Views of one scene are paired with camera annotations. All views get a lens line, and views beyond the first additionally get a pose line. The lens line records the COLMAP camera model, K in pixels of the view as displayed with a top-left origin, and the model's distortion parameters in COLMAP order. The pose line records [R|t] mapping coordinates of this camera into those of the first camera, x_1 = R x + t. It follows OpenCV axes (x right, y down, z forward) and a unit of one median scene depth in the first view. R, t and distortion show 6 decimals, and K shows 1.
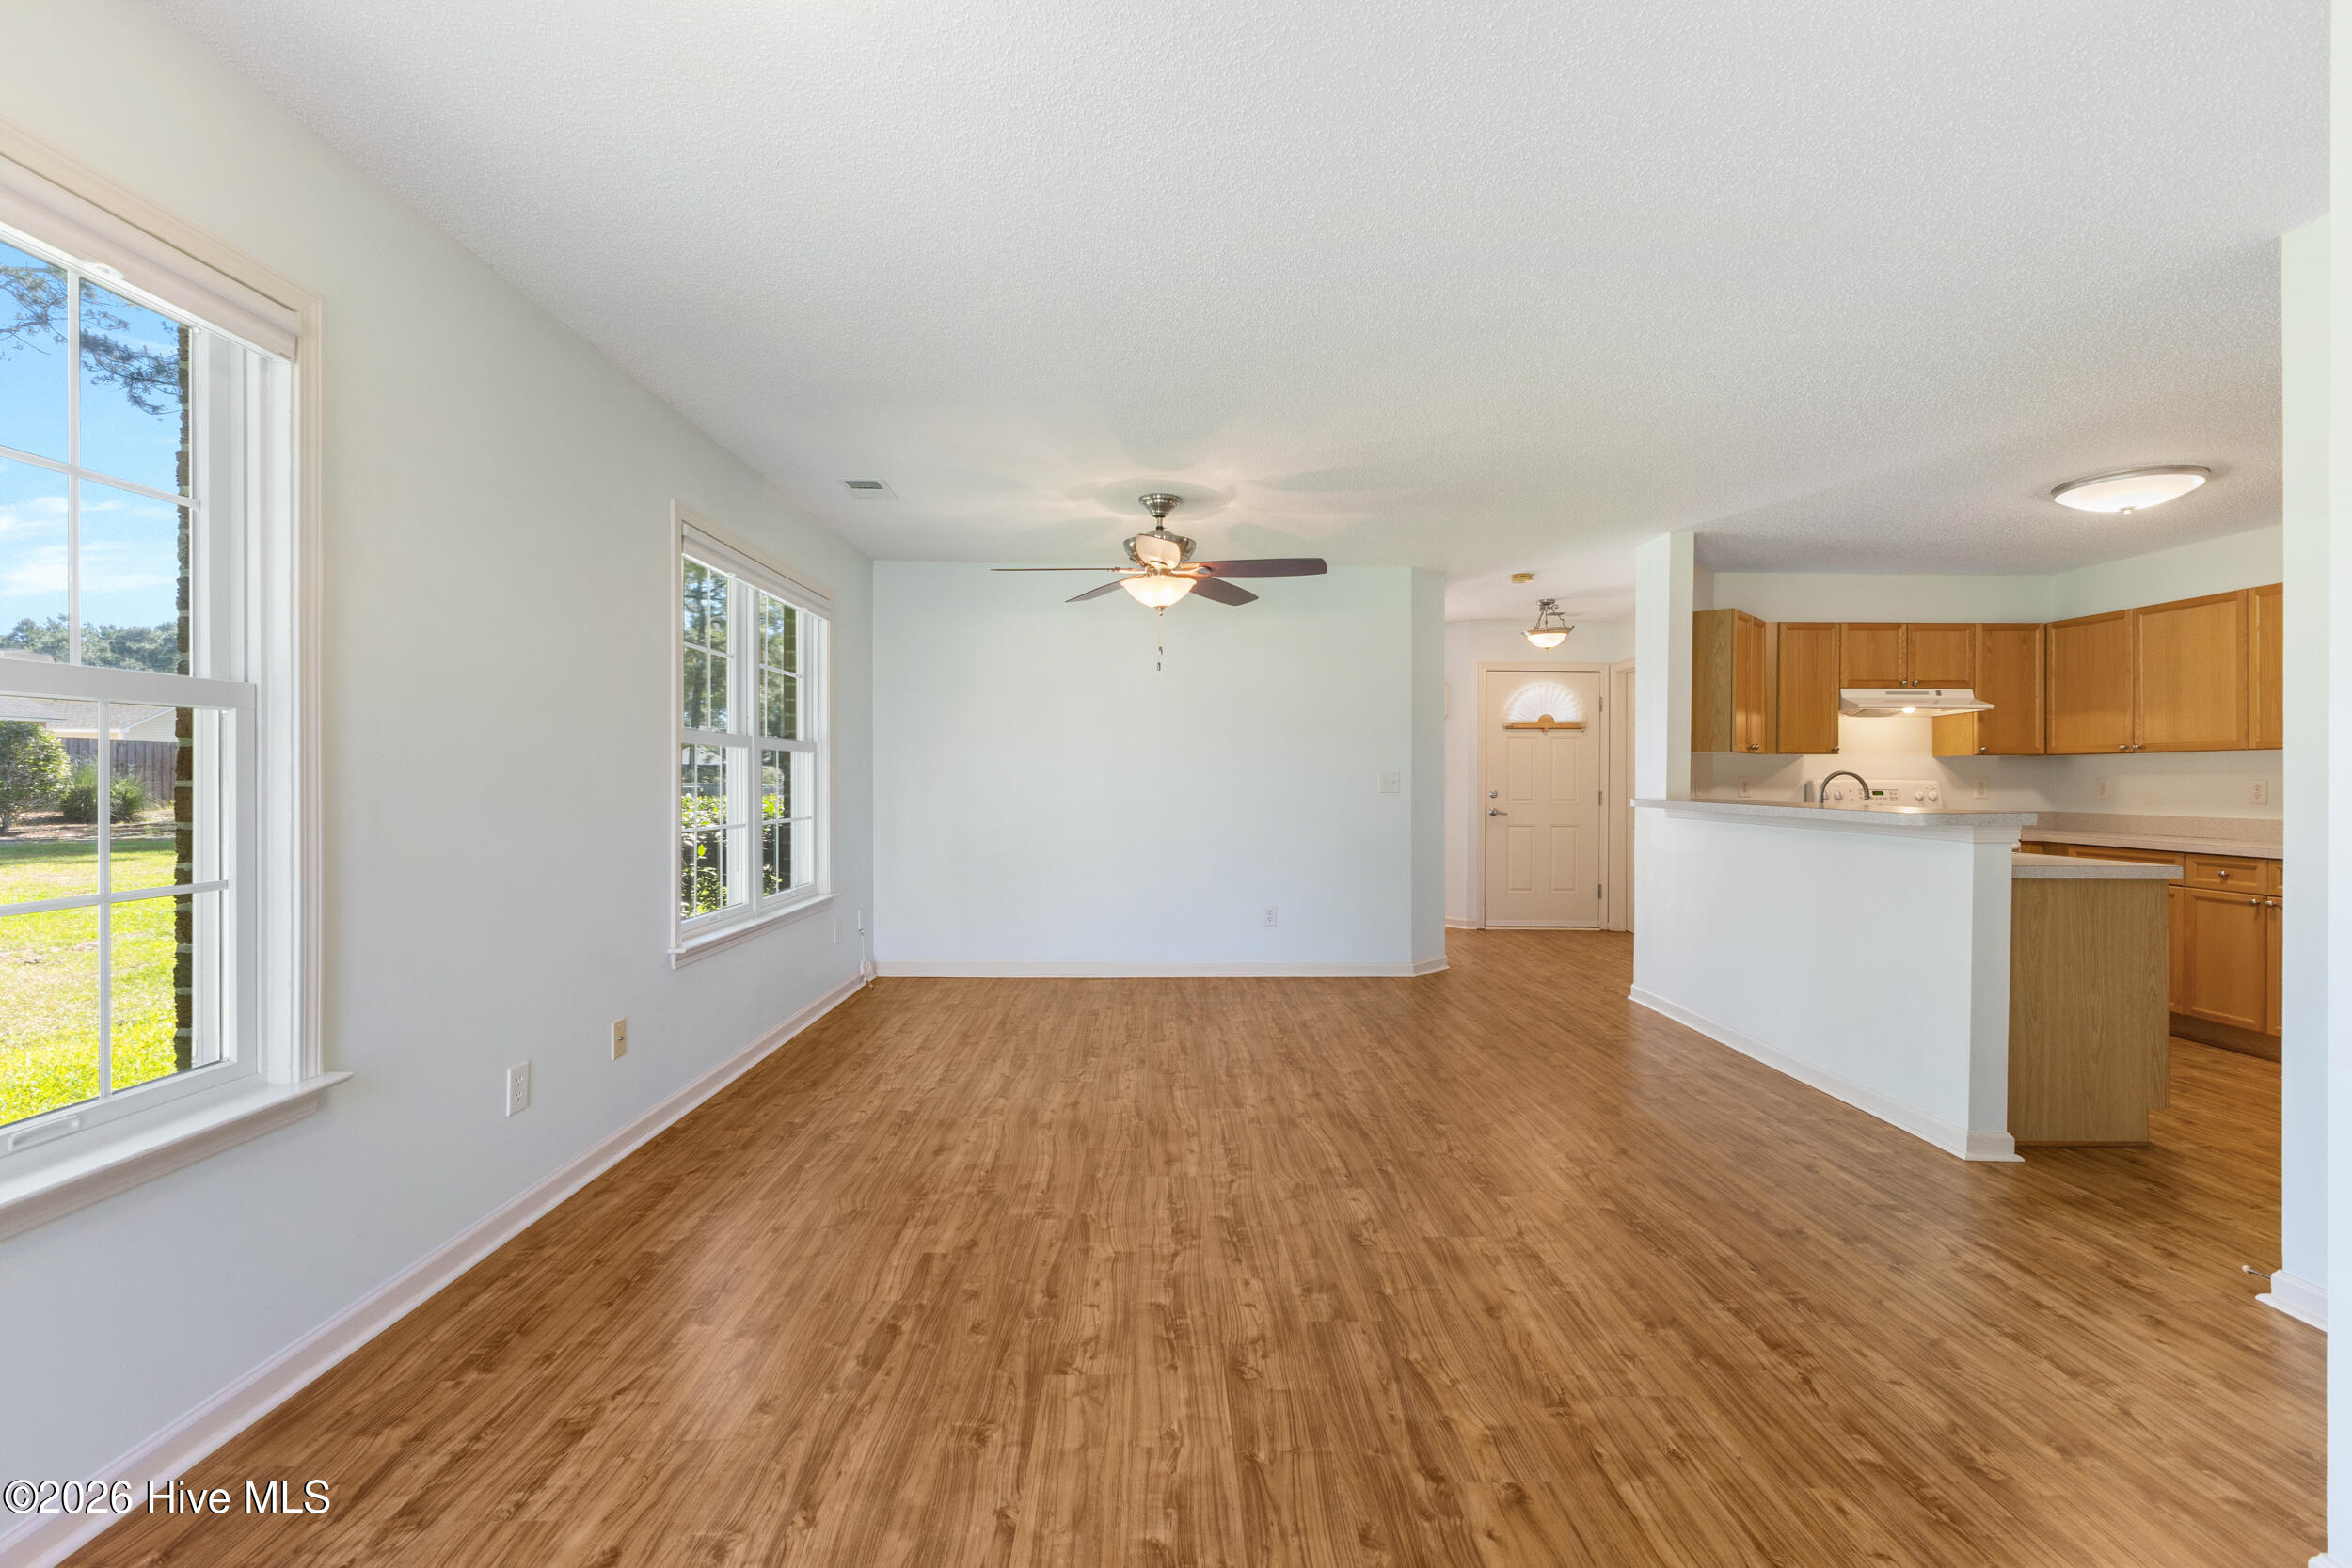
lens RADIAL K [[1017.2, 0, 1175.1], [0, 1017.2, 776.7], [0, 0, 1]] dist [0.008847, -0.000564]
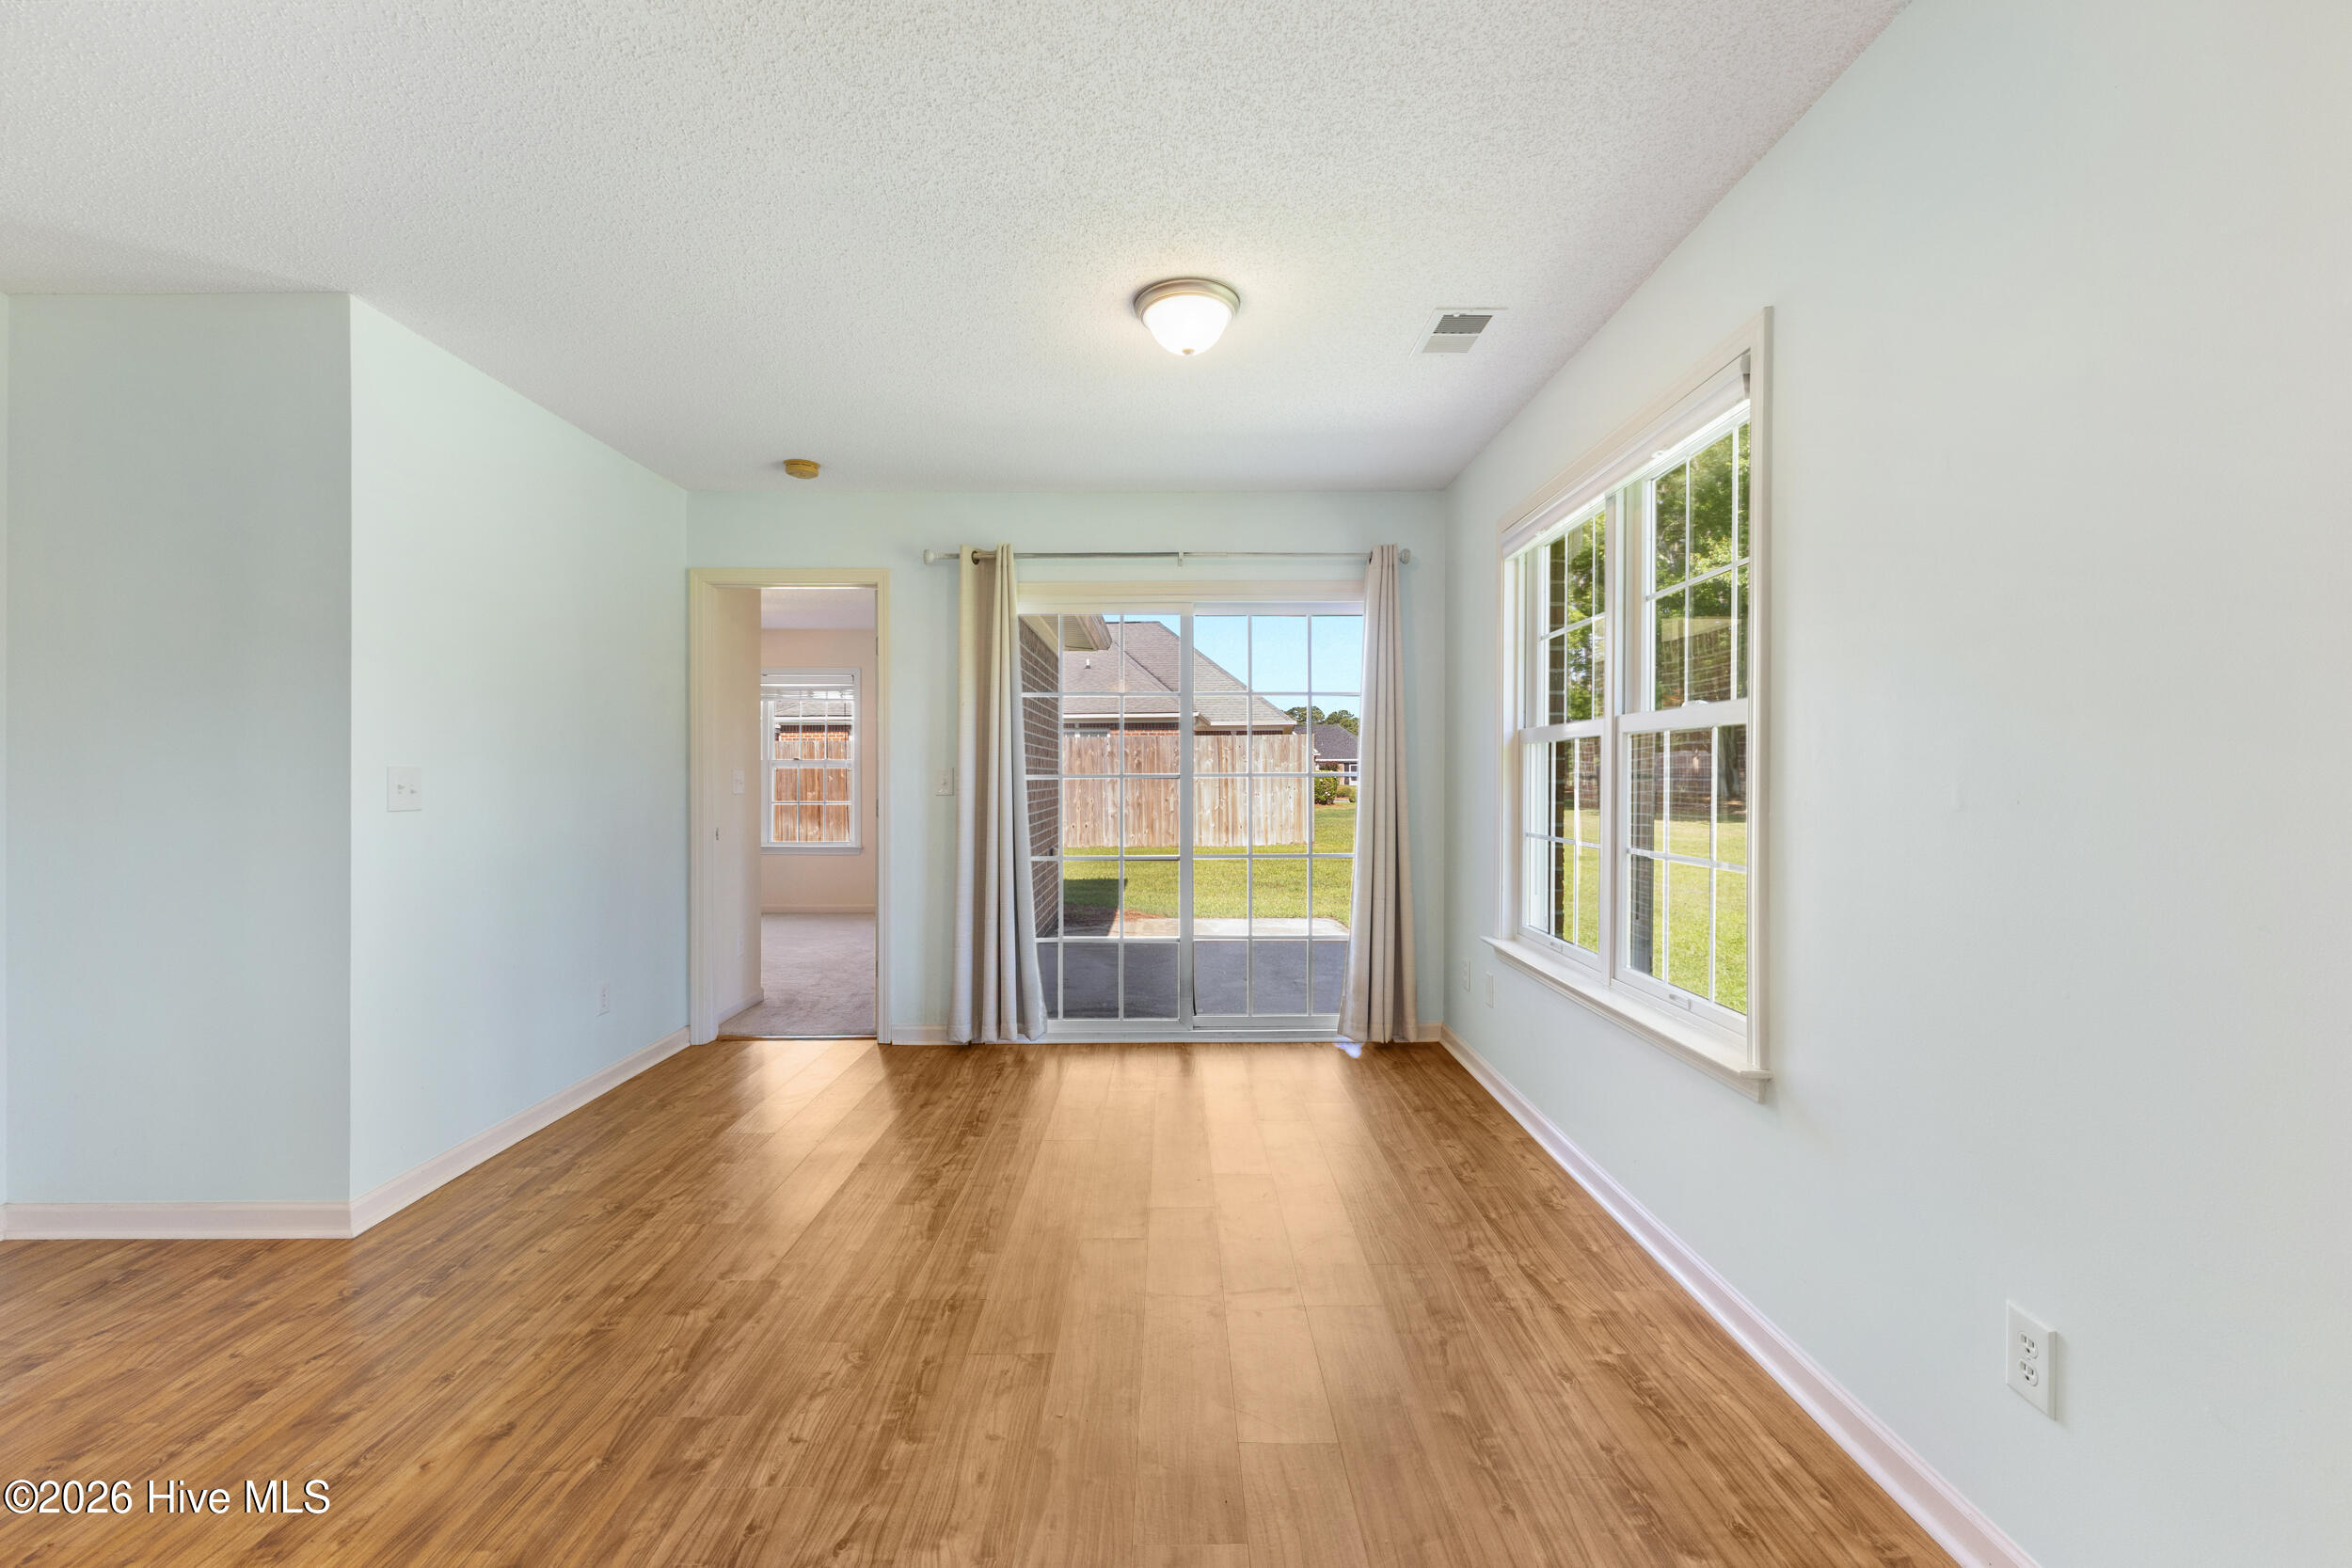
lens RADIAL K [[1001.6, 0, 1175.5], [0, 1001.6, 777.2], [0, 0, 1]] dist [0.000939, -0.000094]
pose [[-0.999894, -0.004189, 0.013954, -0.156571], [-0.004170, 0.999990, 0.001407, 0.000092], [-0.013960, 0.001348, -0.999902, 1.201677]]
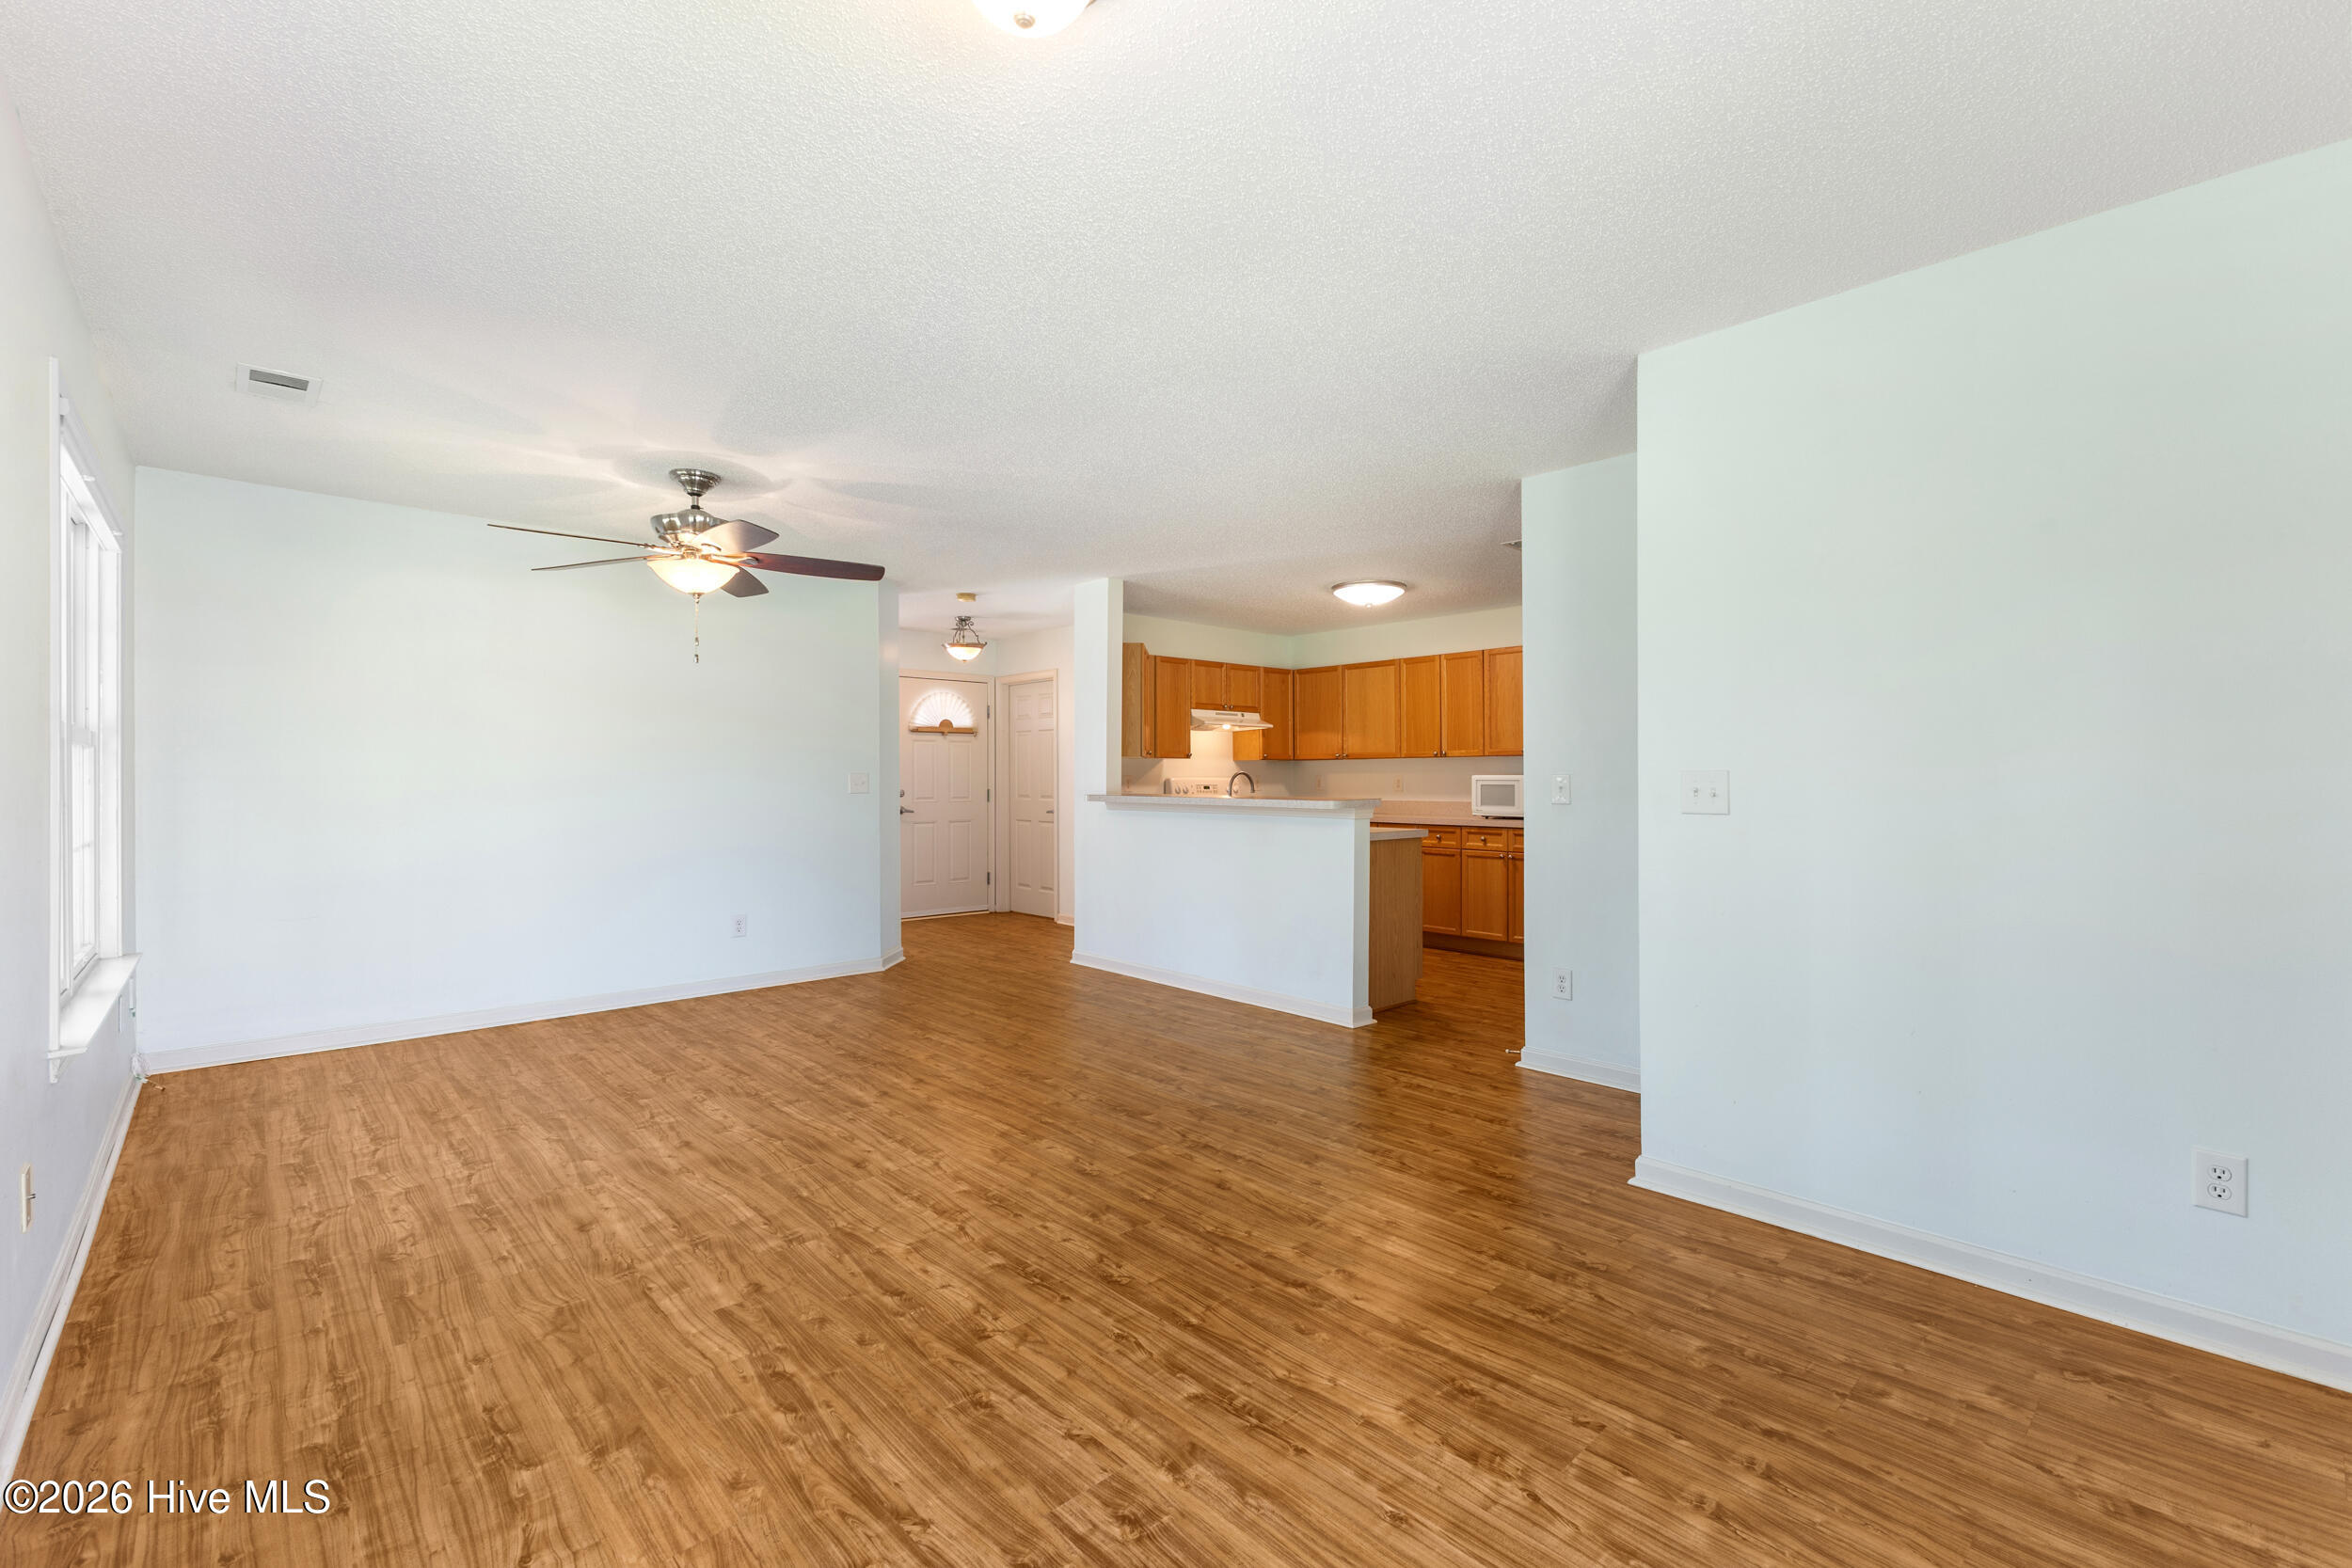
lens RADIAL K [[1017.9, 0, 1184.7], [0, 1017.9, 770.8], [0, 0, 1]] dist [0.007532, -0.000350]
pose [[0.745849, -0.001956, 0.666112, -0.400440], [0.005228, 0.999982, -0.002917, -0.003940], [-0.666095, 0.005658, 0.745846, 0.035315]]
